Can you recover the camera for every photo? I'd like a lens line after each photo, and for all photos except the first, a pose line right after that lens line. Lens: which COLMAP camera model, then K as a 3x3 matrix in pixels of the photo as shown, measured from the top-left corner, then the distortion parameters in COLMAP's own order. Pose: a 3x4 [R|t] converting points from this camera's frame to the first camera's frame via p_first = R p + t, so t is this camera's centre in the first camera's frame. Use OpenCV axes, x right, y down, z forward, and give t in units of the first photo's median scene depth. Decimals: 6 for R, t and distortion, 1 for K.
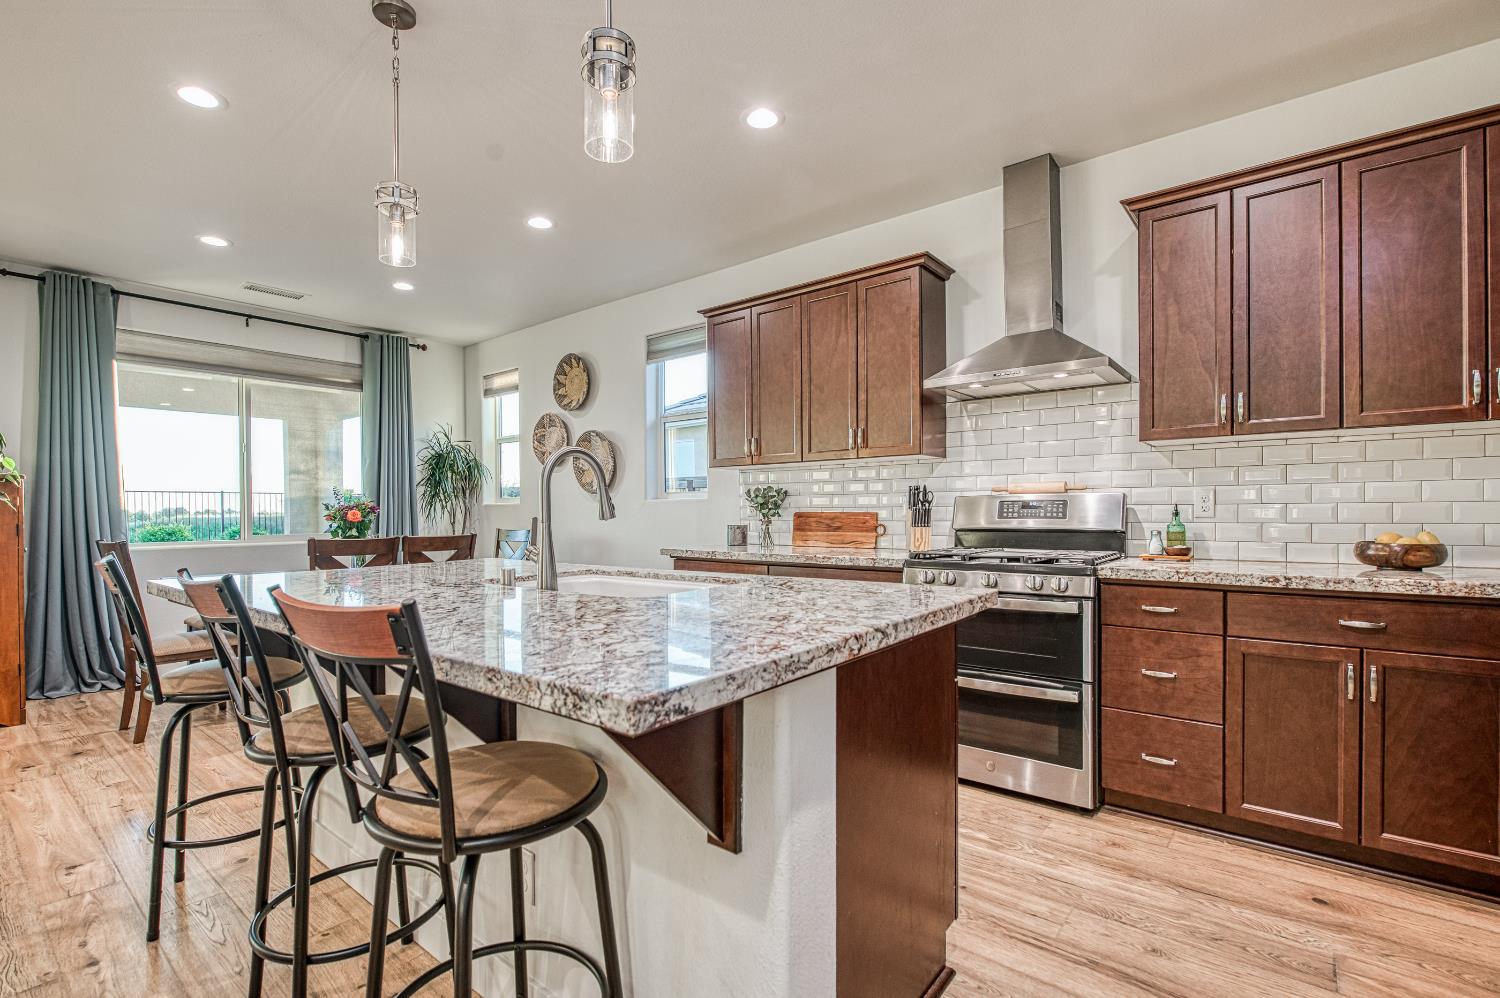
lens RADIAL K [[672.5, 0, 742.7], [0, 672.5, 516.8], [0, 0, 1]] dist [-0.009951, 0.000094]
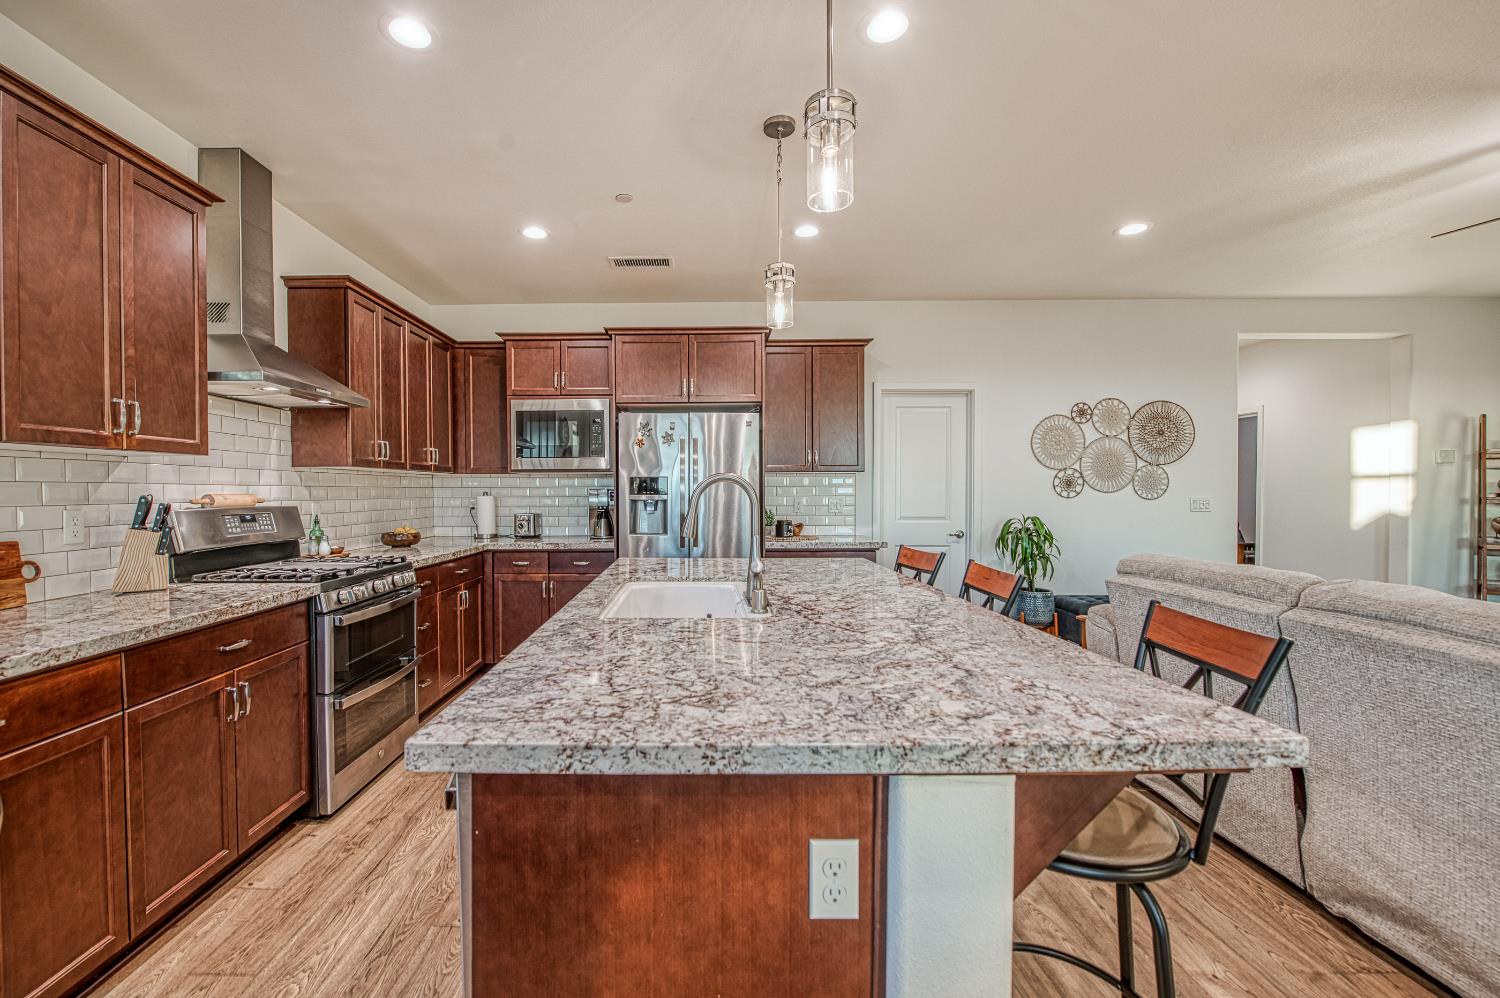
lens RADIAL K [[611.7, 0, 691.7], [0, 611.7, 501.6], [0, 0, 1]] dist [-0.001191, -0.007020]
pose [[-0.605602, -0.002075, 0.795765, -0.549433], [0.017366, 0.999724, 0.015822, -0.038249], [-0.795578, 0.023401, -0.605399, 0.881126]]
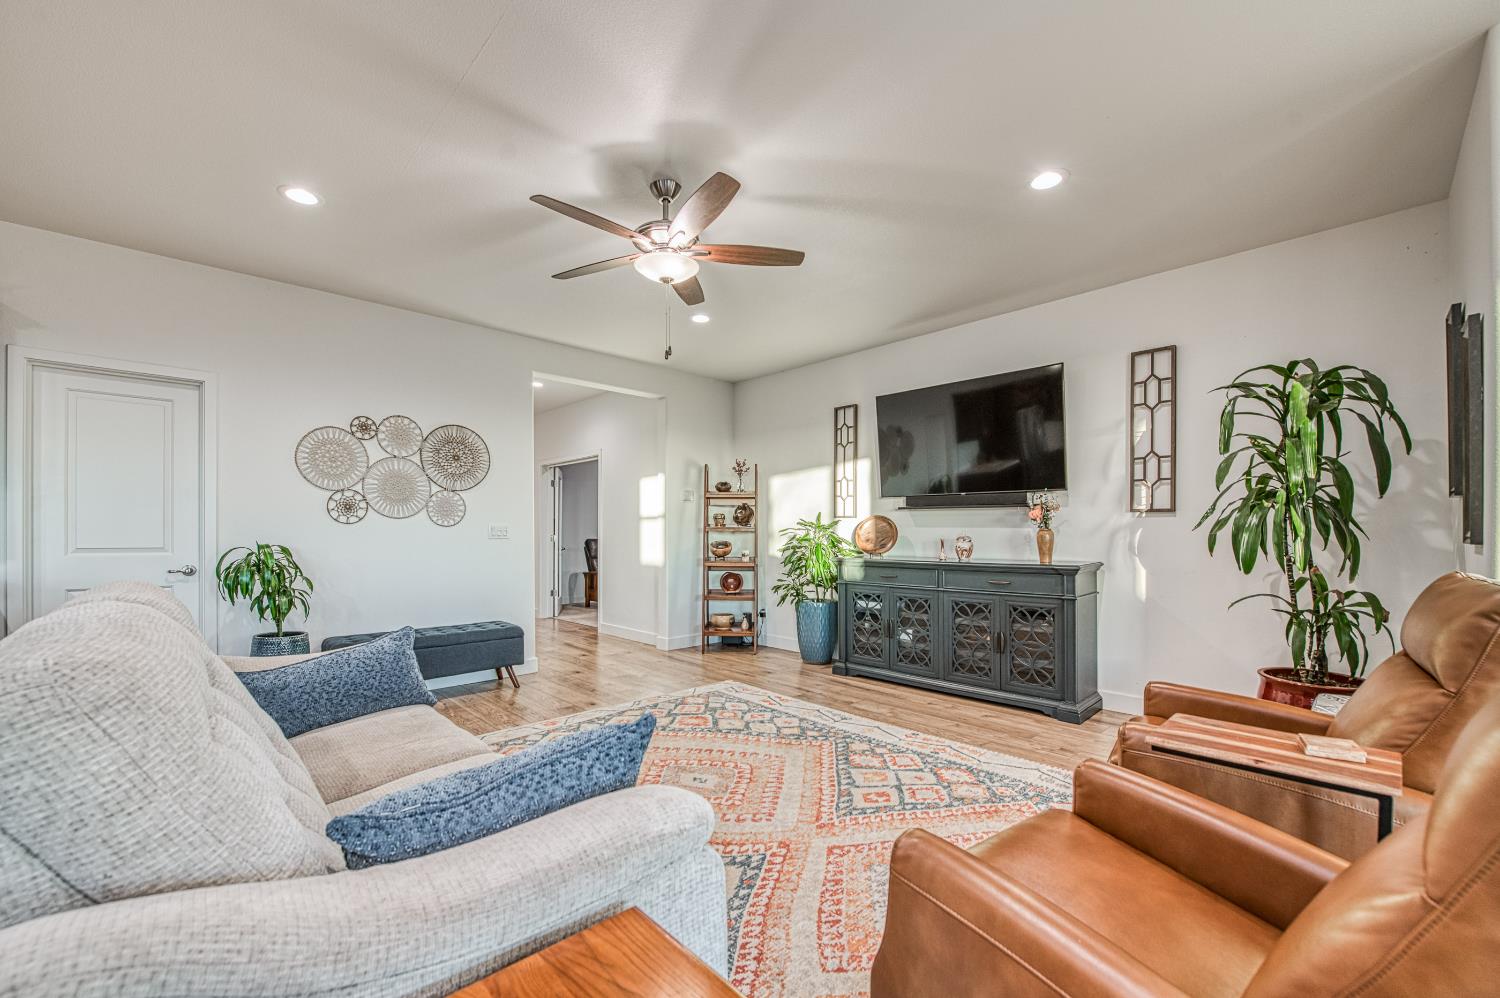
lens RADIAL K [[607.8, 0, 745.9], [0, 607.8, 532.7], [0, 0, 1]] dist [-0.001915, -0.005959]
pose [[-0.989685, 0.008891, 0.142986, -0.889880], [0.010309, 0.999905, 0.009178, 0.002155], [-0.142891, 0.010557, -0.989682, 0.465064]]
